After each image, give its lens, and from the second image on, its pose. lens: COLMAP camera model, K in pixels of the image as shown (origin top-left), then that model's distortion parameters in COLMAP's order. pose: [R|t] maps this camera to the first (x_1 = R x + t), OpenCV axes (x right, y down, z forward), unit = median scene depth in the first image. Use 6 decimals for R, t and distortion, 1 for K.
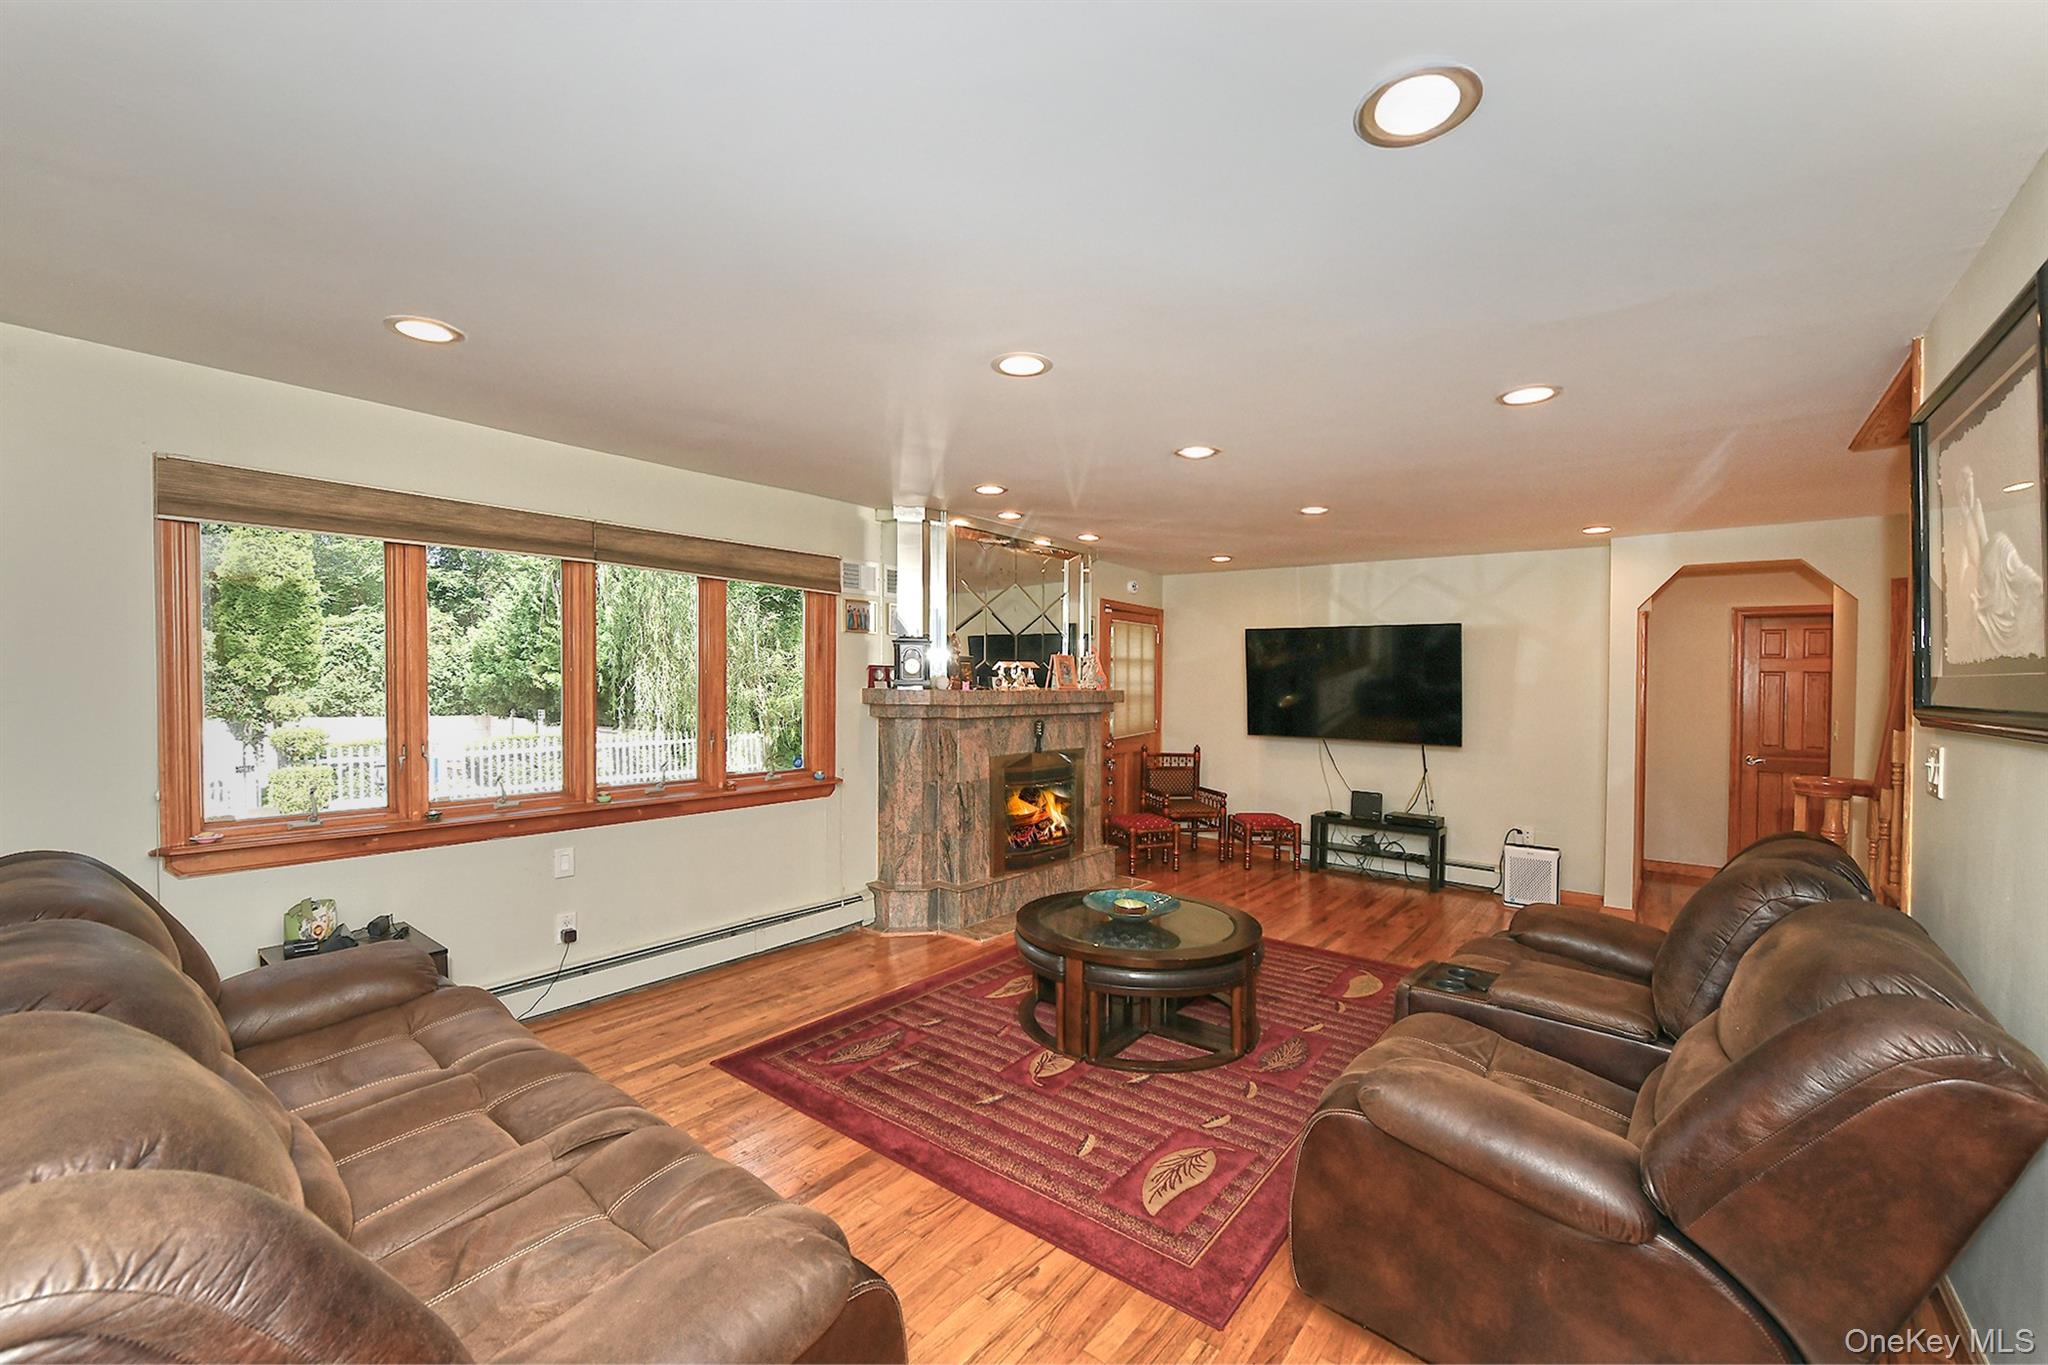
lens RADIAL K [[862.6, 0, 1009.8], [0, 862.6, 679.7], [0, 0, 1]] dist [-0.003624, -0.000078]
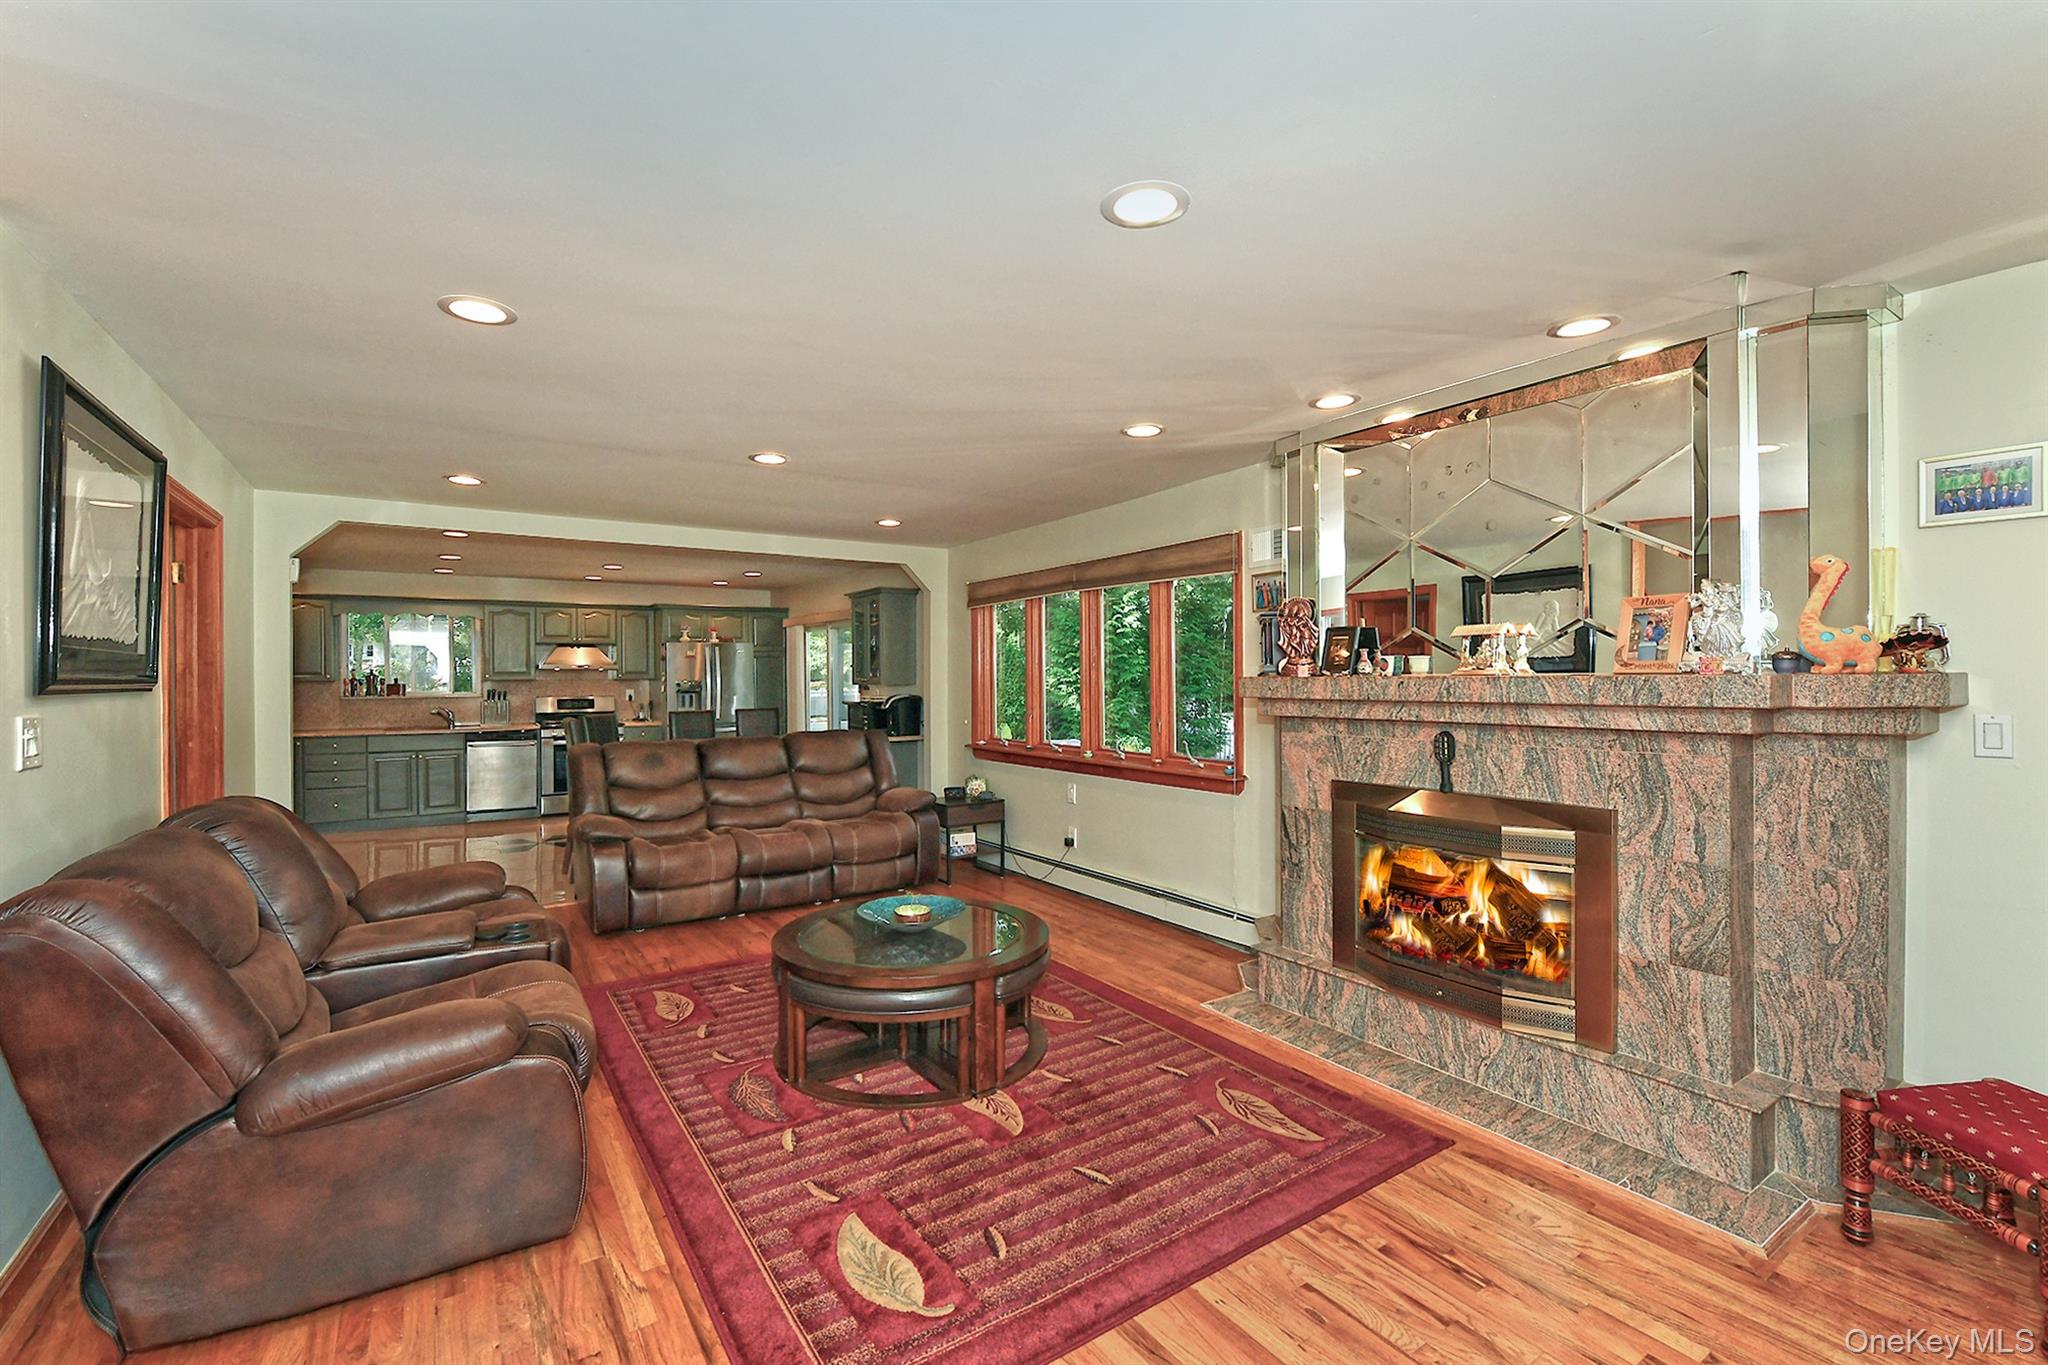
lens RADIAL K [[862.6, 0, 1010.4], [0, 862.6, 685.7], [0, 0, 1]] dist [-0.003624, -0.000078]
pose [[-0.310069, -0.012659, -0.950630, 0.901306], [-0.010778, 0.999894, -0.009800, 0.036899], [0.950653, 0.007208, -0.310172, 1.289685]]
